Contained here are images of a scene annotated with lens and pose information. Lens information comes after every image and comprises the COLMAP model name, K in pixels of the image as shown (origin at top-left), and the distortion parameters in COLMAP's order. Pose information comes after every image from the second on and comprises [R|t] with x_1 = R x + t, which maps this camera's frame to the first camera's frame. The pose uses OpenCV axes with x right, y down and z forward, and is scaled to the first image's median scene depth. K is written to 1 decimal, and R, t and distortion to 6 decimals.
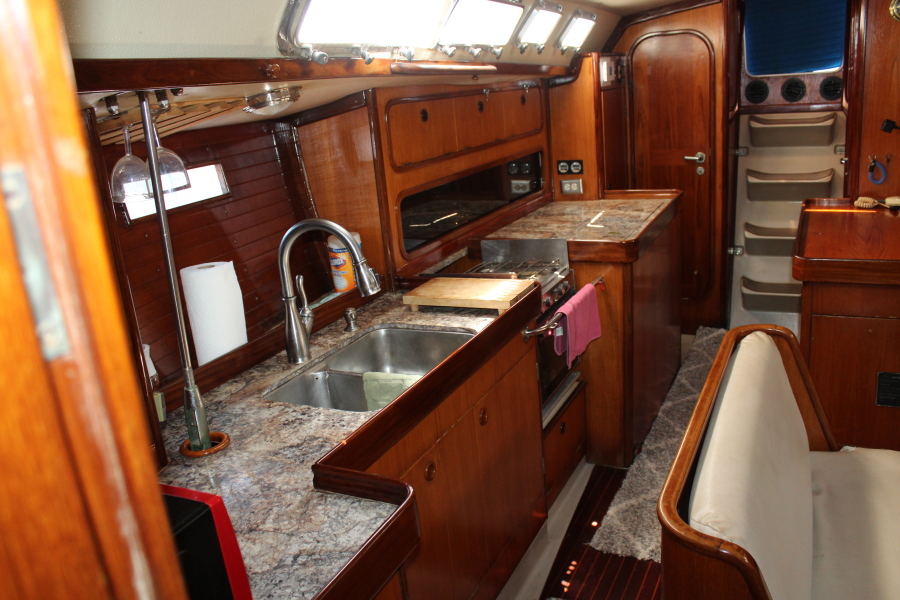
lens RADIAL K [[748.0, 0, 449.6], [0, 748.0, 297.8], [0, 0, 1]] dist [-0.157511, 0.125000]
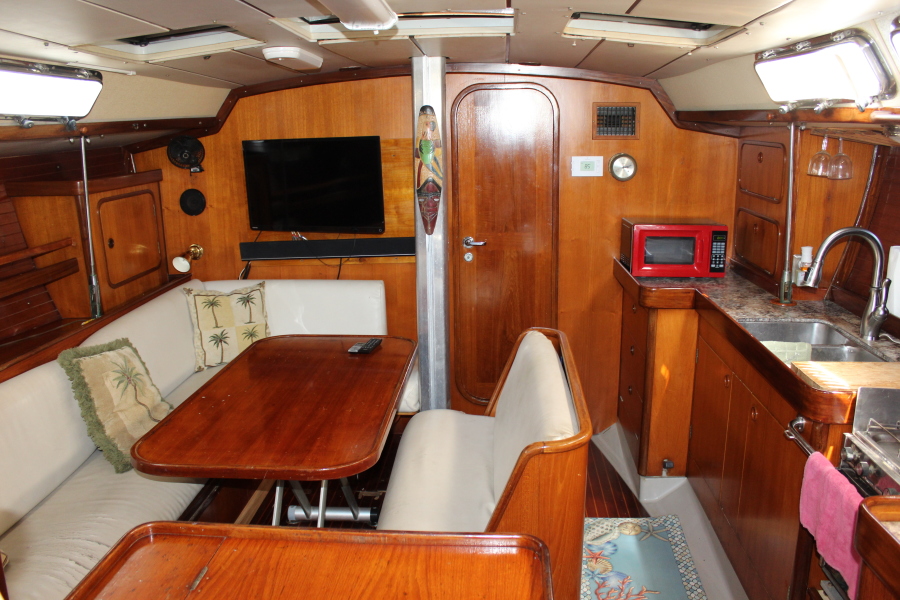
lens RADIAL K [[748.0, 0, 452.2], [0, 748.0, 300.0], [0, 0, 1]] dist [-0.157511, 0.125000]
pose [[-0.917330, 0.191100, -0.349267, 0.439107], [-0.013608, 0.861708, 0.507221, -0.296340], [0.397896, 0.470042, -0.787870, 0.840265]]
